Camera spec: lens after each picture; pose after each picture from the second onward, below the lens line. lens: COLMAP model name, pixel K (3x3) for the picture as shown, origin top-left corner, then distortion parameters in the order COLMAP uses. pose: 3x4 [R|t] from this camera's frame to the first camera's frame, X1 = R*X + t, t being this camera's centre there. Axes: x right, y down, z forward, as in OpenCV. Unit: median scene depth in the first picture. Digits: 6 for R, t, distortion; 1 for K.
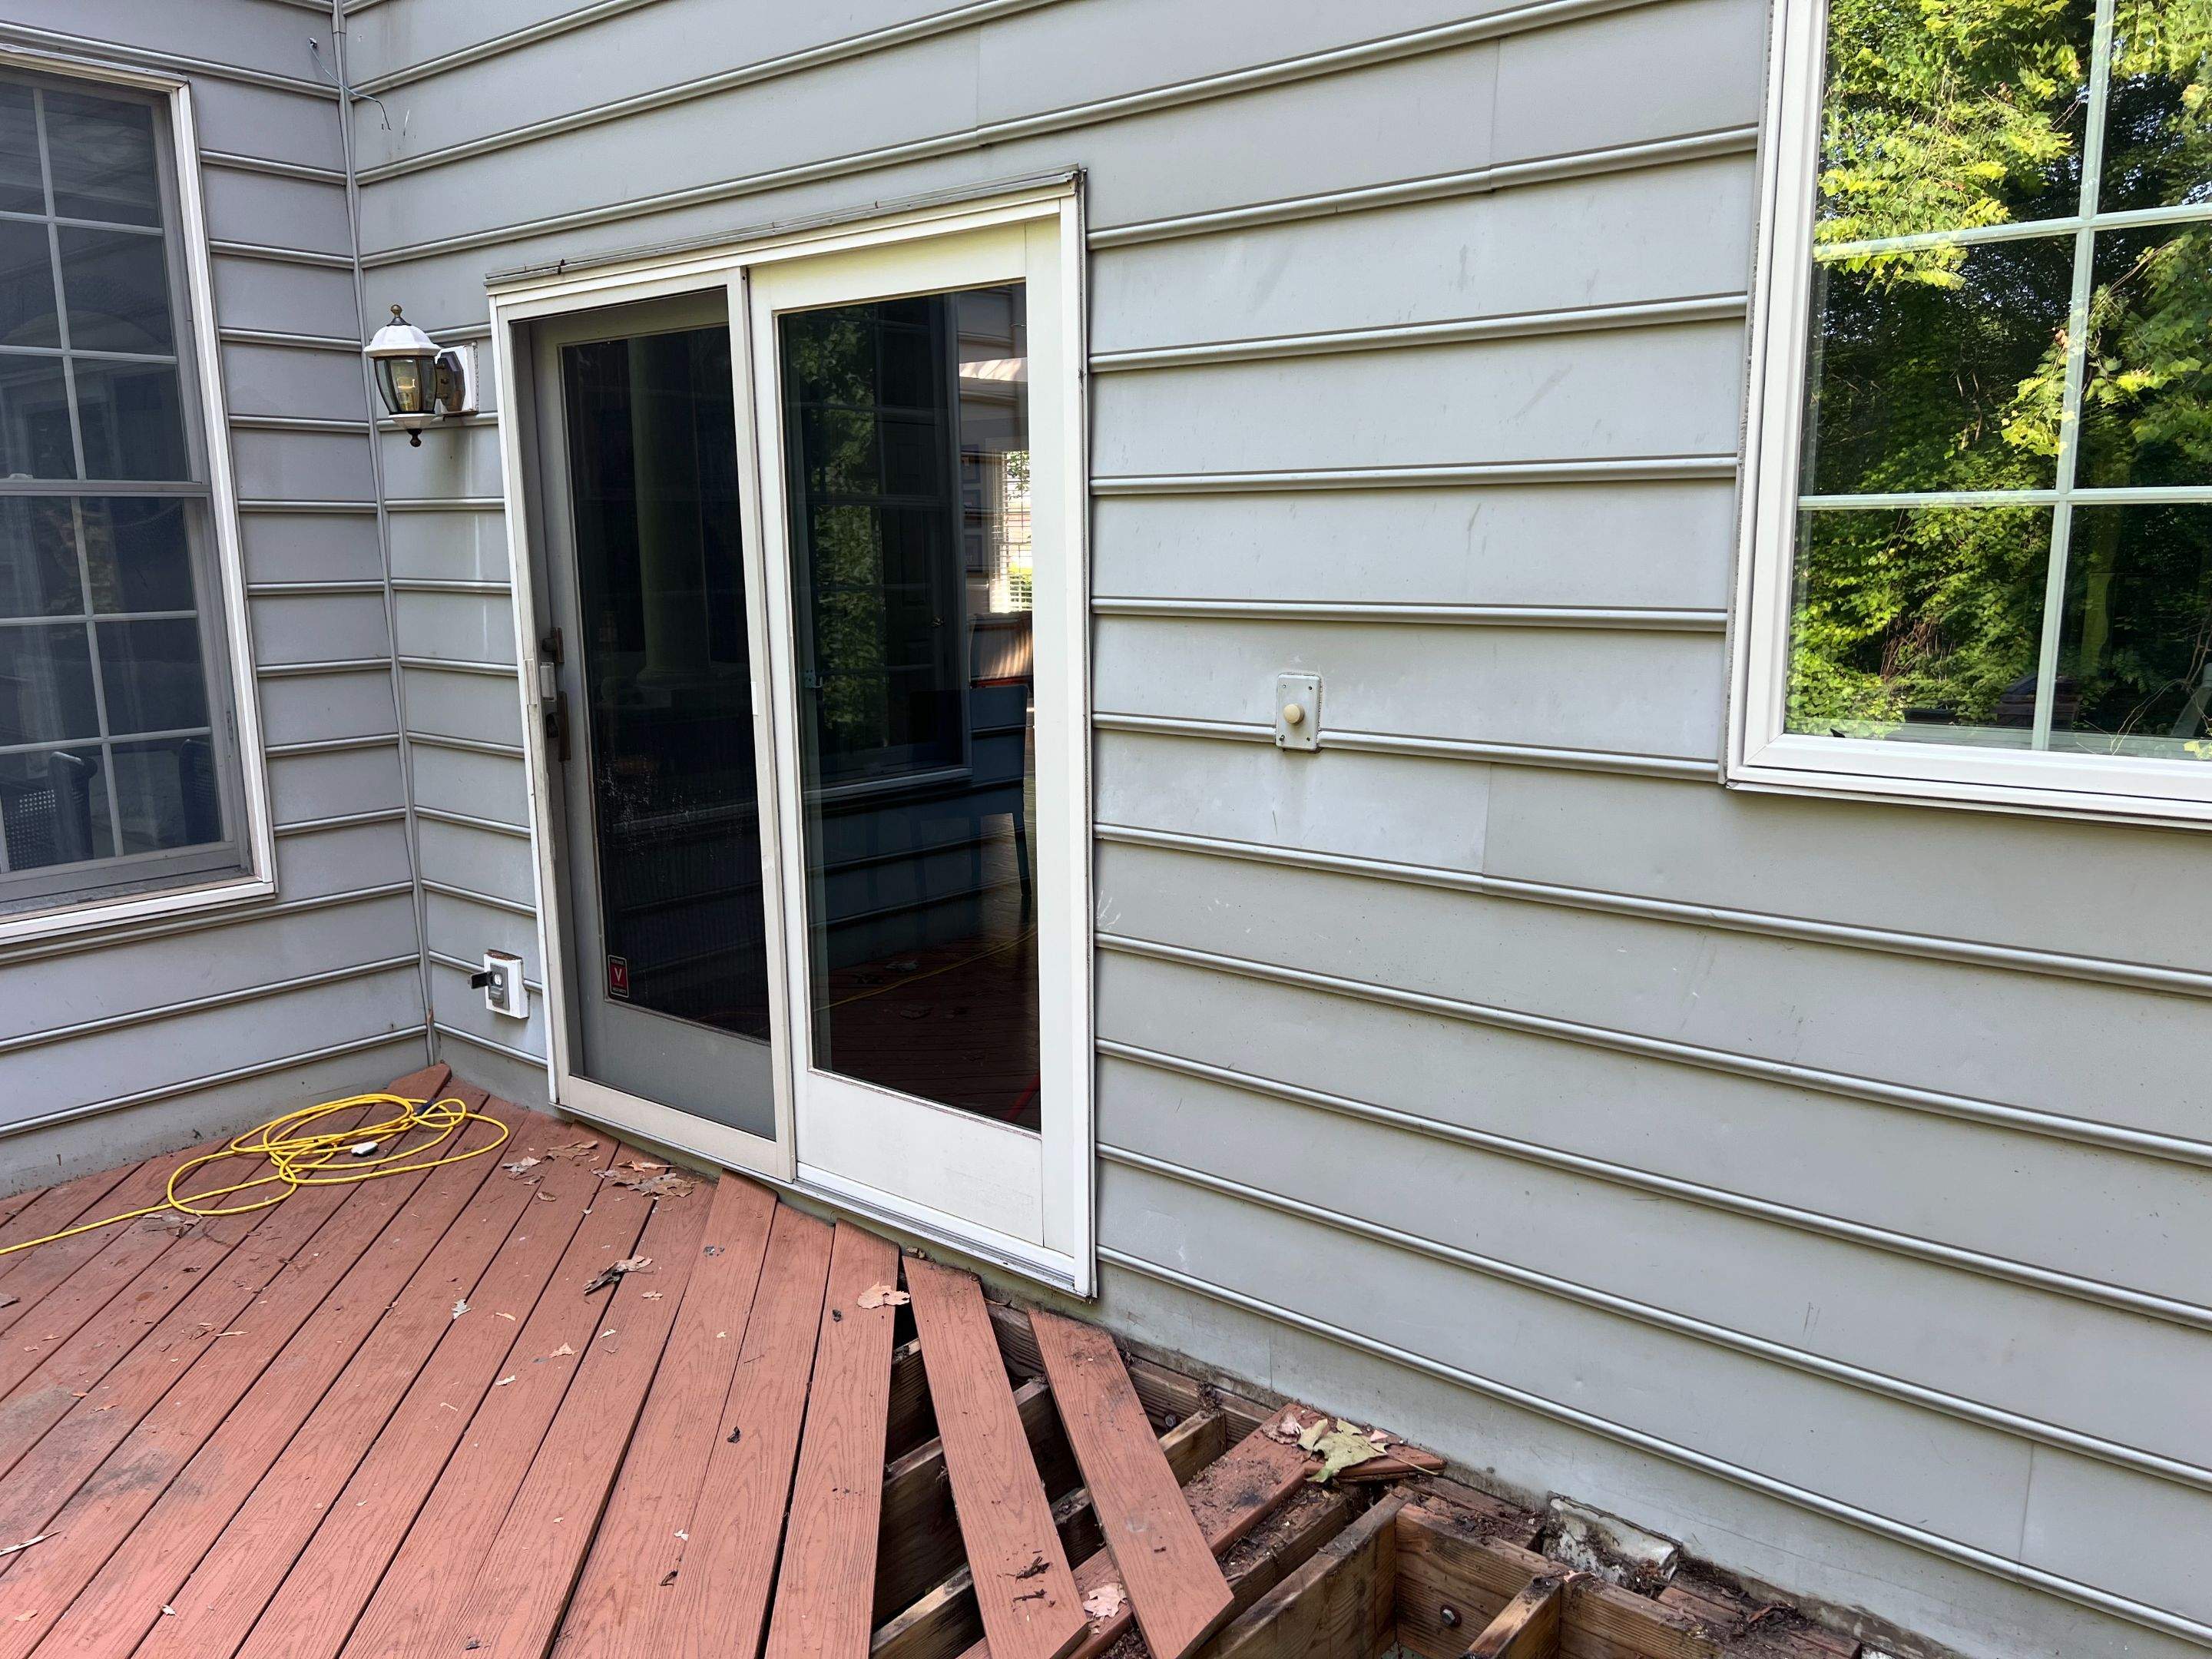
lens RADIAL K [[1668.6, 0, 1119.5], [0, 1668.6, 827.7], [0, 0, 1]] dist [0.059781, -0.069329]
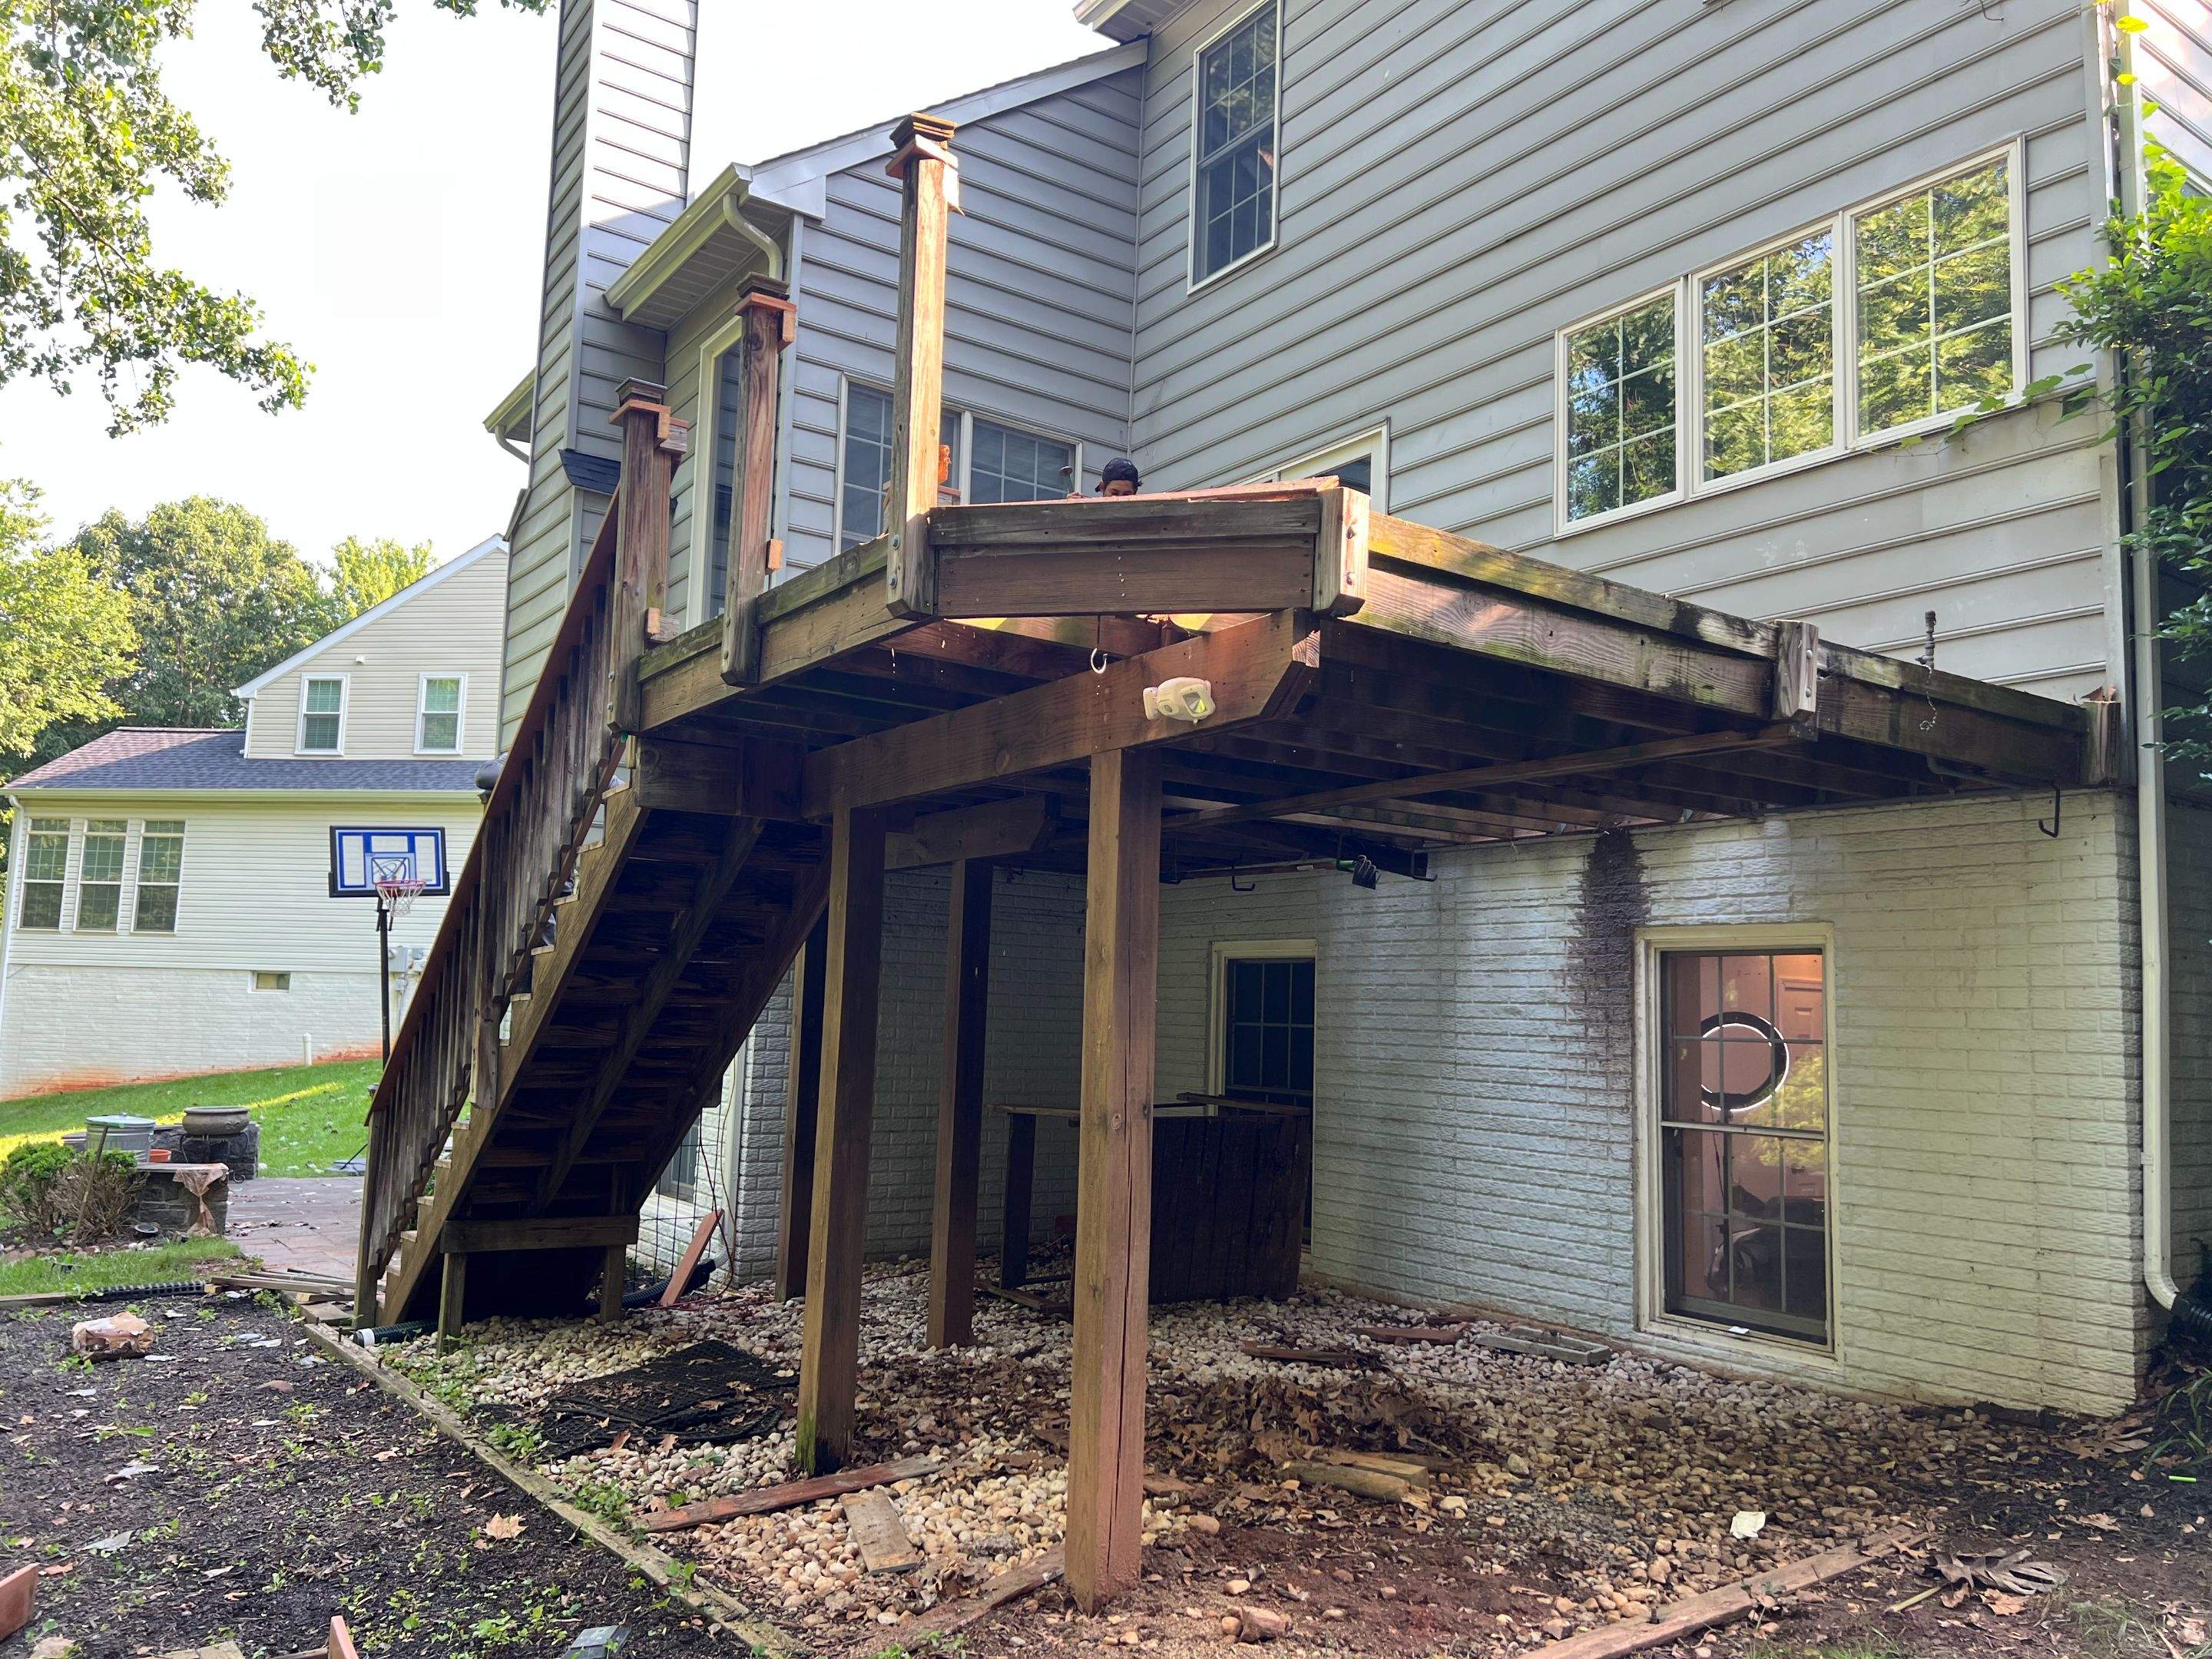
lens RADIAL K [[1670.6, 0, 1093.9], [0, 1670.6, 842.1], [0, 0, 1]] dist [0.065953, -0.079688]
pose [[0.956740, 0.010617, -0.290752, 0.281426], [-0.092436, 0.958649, -0.269160, 0.964655], [0.275871, 0.284392, 0.918159, -1.385273]]
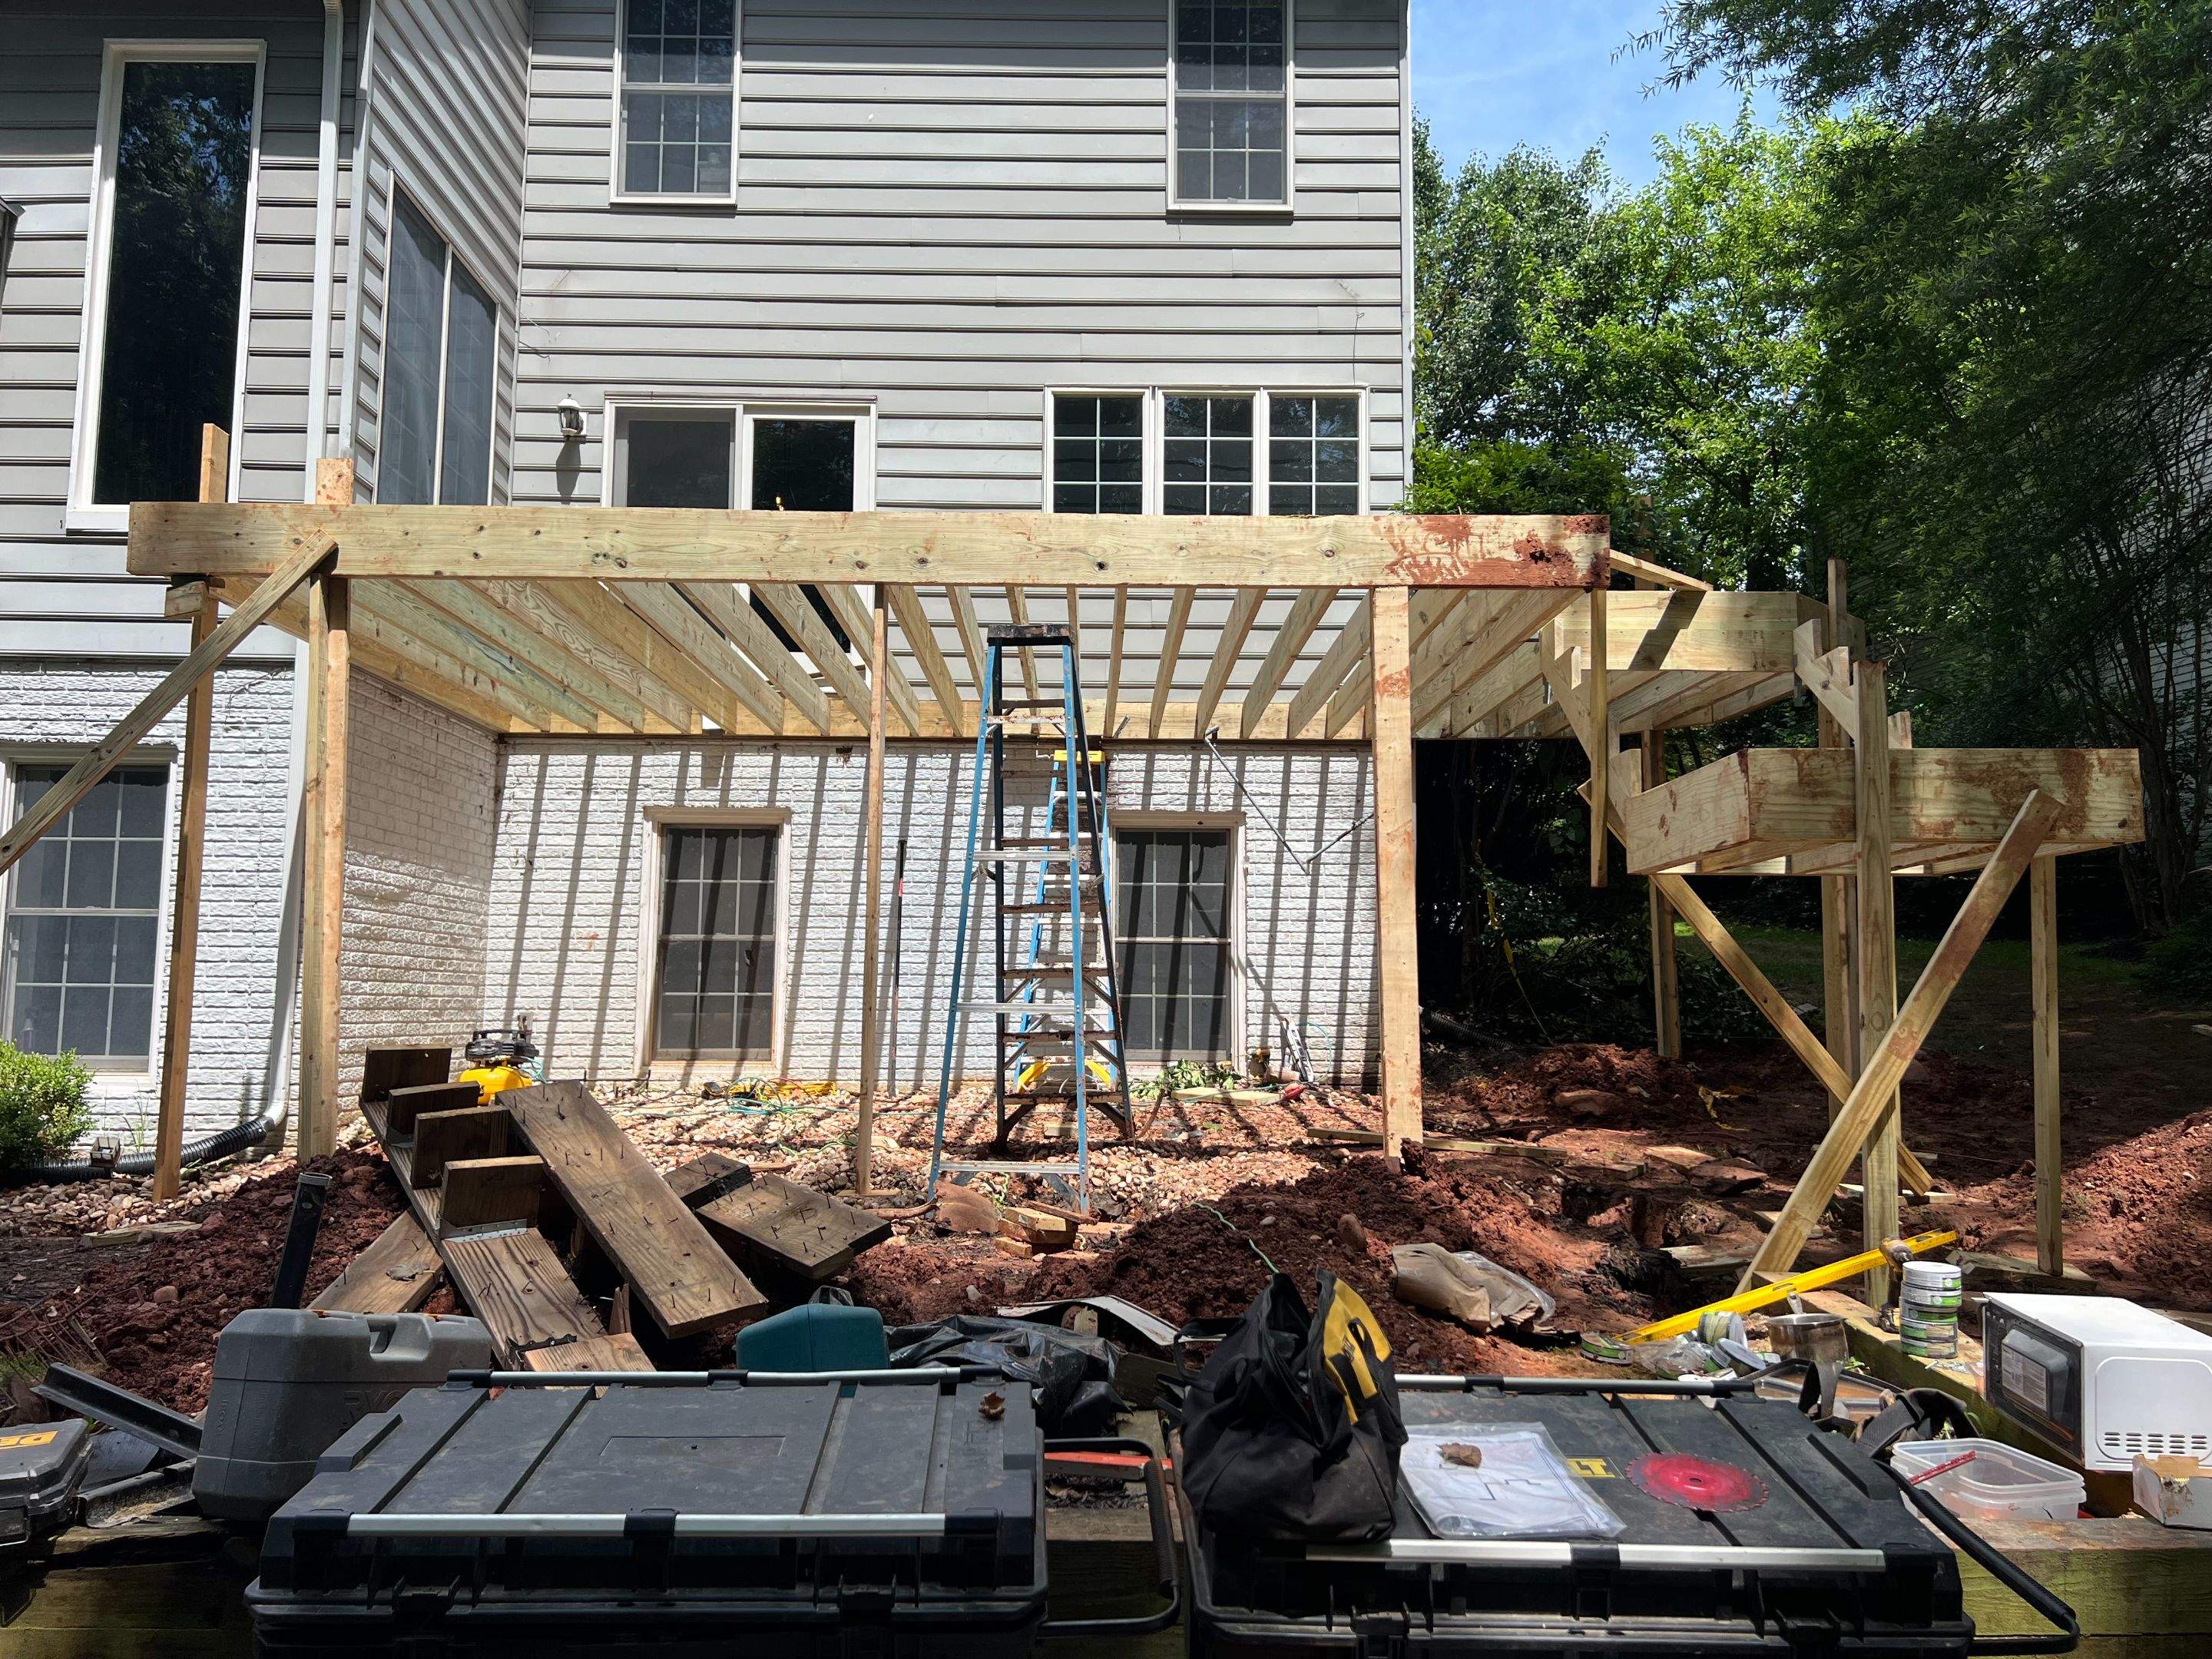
lens RADIAL K [[1670.6, 0, 1093.9], [0, 1670.6, 842.1], [0, 0, 1]] dist [0.065953, -0.079688]
pose [[0.772124, 0.079690, 0.630455, -1.540822], [0.093926, 0.966898, -0.237249, 1.220365], [-0.628492, 0.242402, 0.739080, -1.516698]]
